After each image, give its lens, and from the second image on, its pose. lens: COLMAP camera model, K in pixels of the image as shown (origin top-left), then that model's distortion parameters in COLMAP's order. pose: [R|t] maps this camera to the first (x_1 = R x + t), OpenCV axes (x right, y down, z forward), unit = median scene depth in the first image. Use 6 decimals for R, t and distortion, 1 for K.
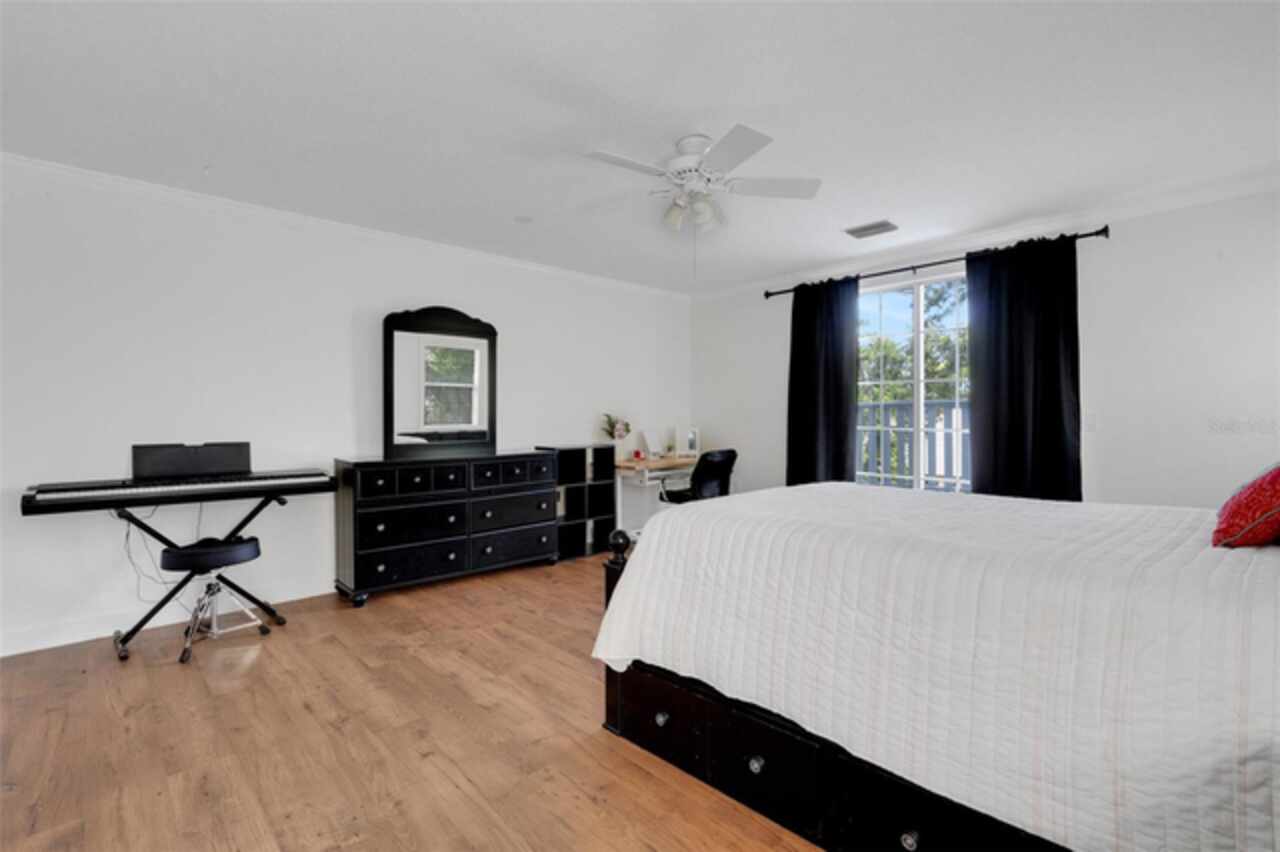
lens RADIAL K [[582.0, 0, 642.8], [0, 582.0, 425.7], [0, 0, 1]] dist [-0.001424, -0.000276]
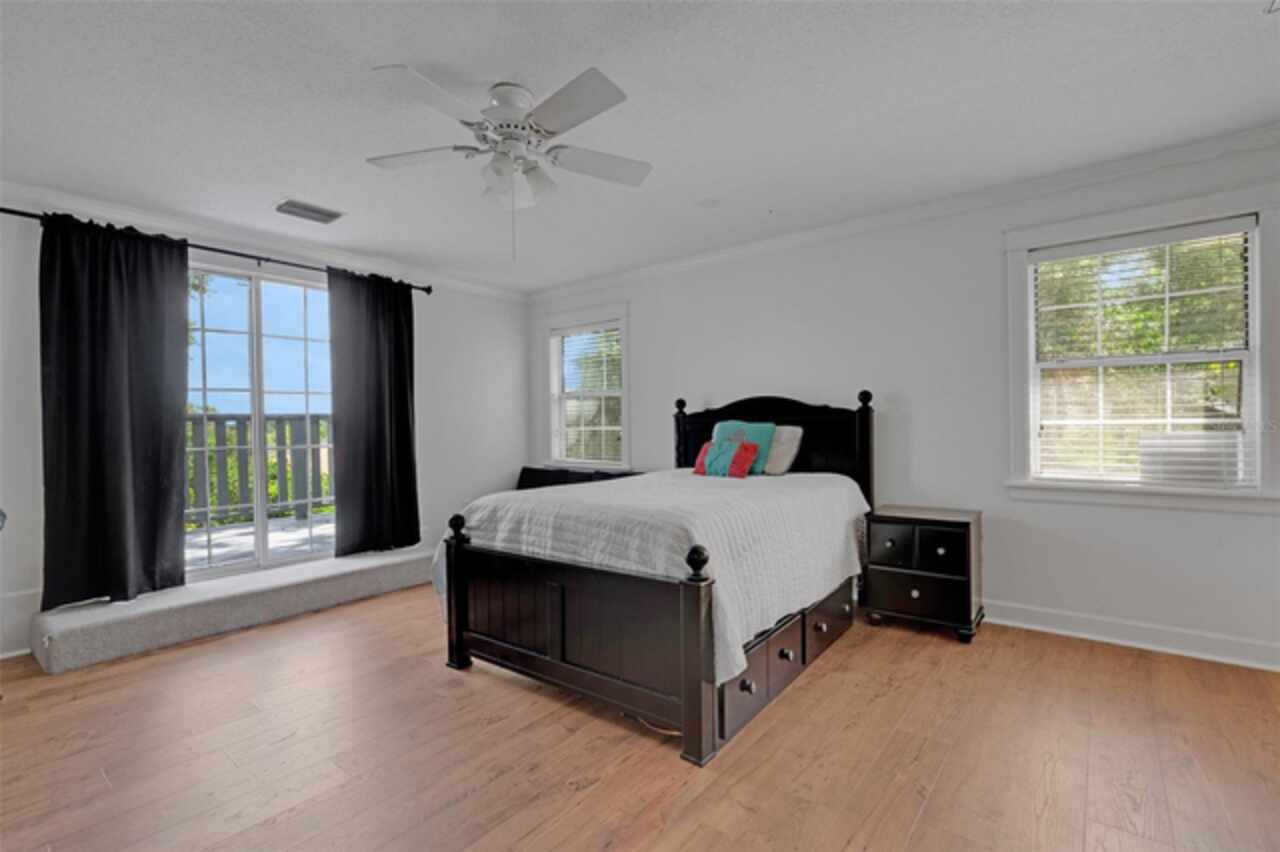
lens RADIAL K [[582.0, 0, 642.8], [0, 582.0, 425.7], [0, 0, 1]] dist [-0.001424, -0.000276]
pose [[-0.142039, 0.008813, 0.989822, -0.627819], [0.028724, 0.999576, -0.004778, -0.008796], [-0.989444, 0.027753, -0.142232, 0.790908]]
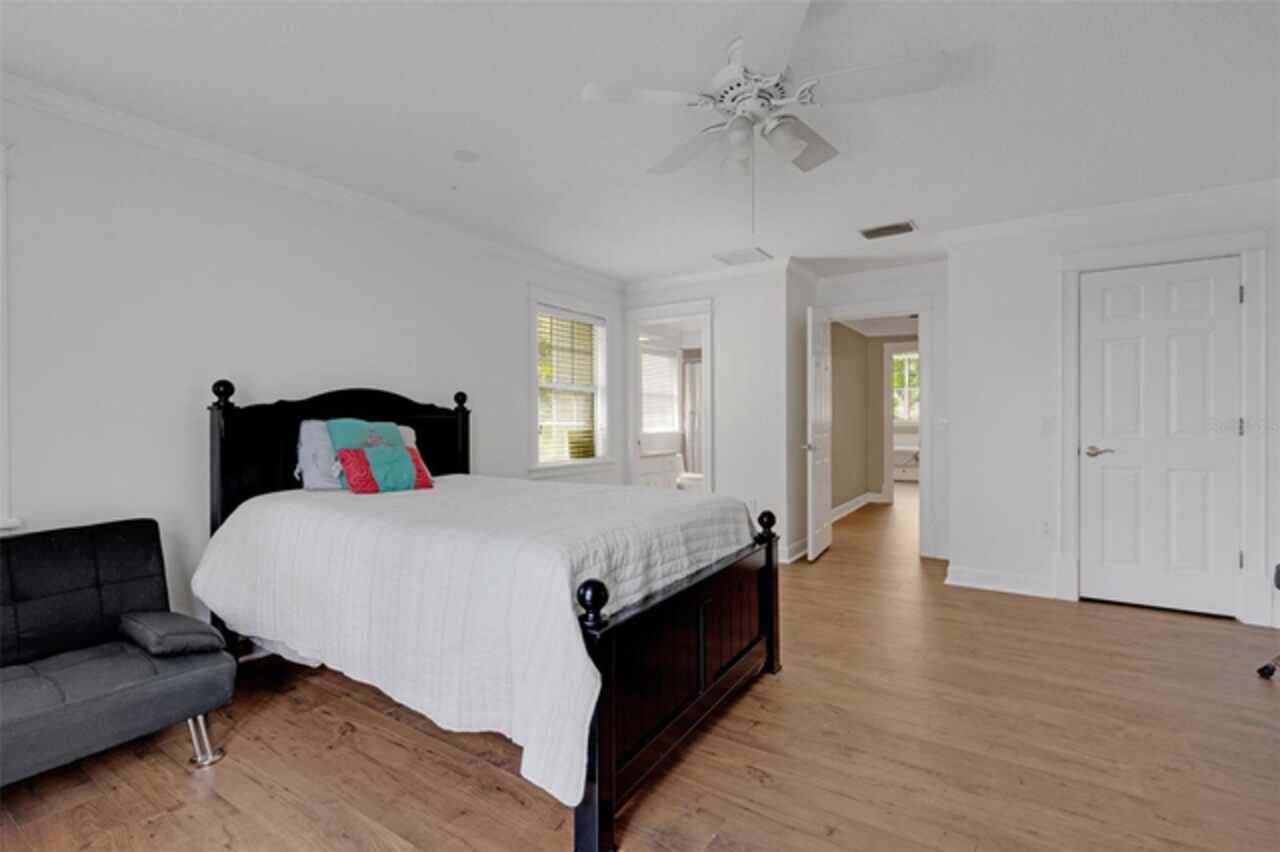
lens RADIAL K [[573.7, 0, 637.0], [0, 573.7, 416.9], [0, 0, 1]] dist [0.001798, 0.000249]
pose [[-0.975987, 0.011671, -0.217516, 0.330755], [0.009790, 0.999905, 0.009722, -0.027119], [0.217609, 0.007359, -0.976008, 1.406833]]
